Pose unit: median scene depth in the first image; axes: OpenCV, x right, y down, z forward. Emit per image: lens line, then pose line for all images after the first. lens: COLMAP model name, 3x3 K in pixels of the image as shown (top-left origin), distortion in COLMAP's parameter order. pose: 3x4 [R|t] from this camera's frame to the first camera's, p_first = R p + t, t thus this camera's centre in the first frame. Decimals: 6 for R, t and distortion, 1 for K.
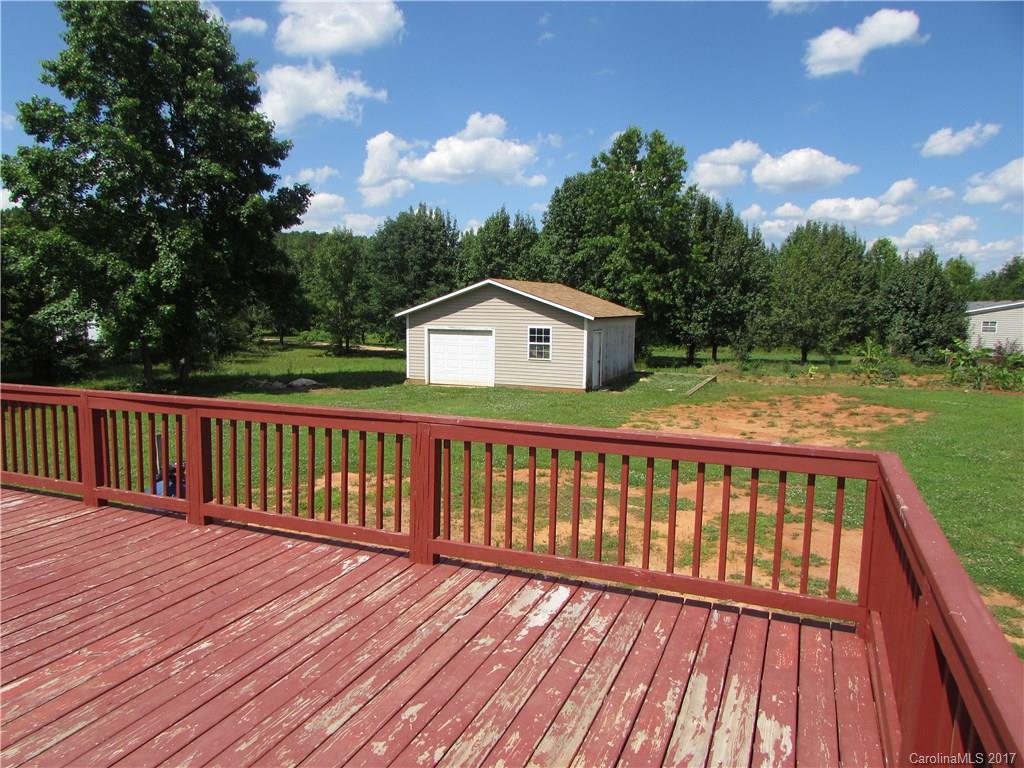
lens RADIAL K [[718.8, 0, 512.1], [0, 718.8, 386.2], [0, 0, 1]] dist [-0.030806, 0.008078]
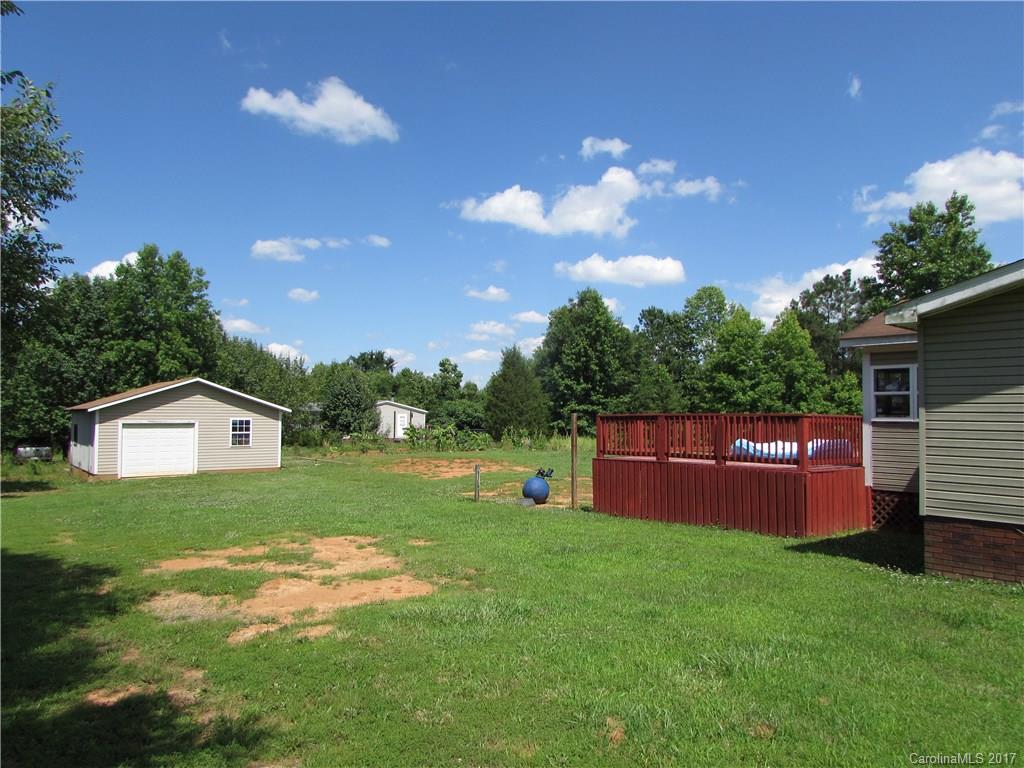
lens RADIAL K [[718.8, 0, 511.9], [0, 718.8, 380.2], [0, 0, 1]] dist [-0.030806, 0.008078]
pose [[0.493655, 0.032507, 0.869050, -0.751782], [0.101368, 0.990339, -0.094625, 0.011596], [-0.863730, 0.134806, 0.485590, 0.023983]]
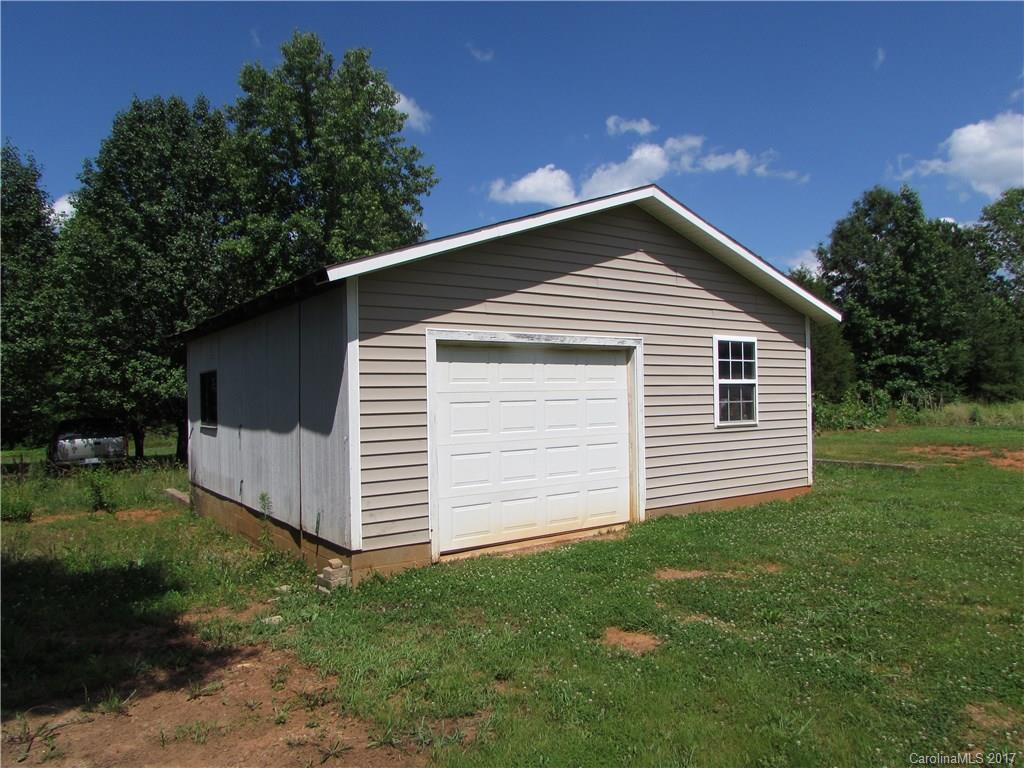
lens RADIAL K [[718.8, 0, 515.5], [0, 718.8, 385.3], [0, 0, 1]] dist [-0.030806, 0.008078]
pose [[0.534621, -0.009143, 0.845042, -0.331857], [0.118981, 0.990796, -0.064554, -0.045801], [-0.836674, 0.135056, 0.530788, 0.872993]]
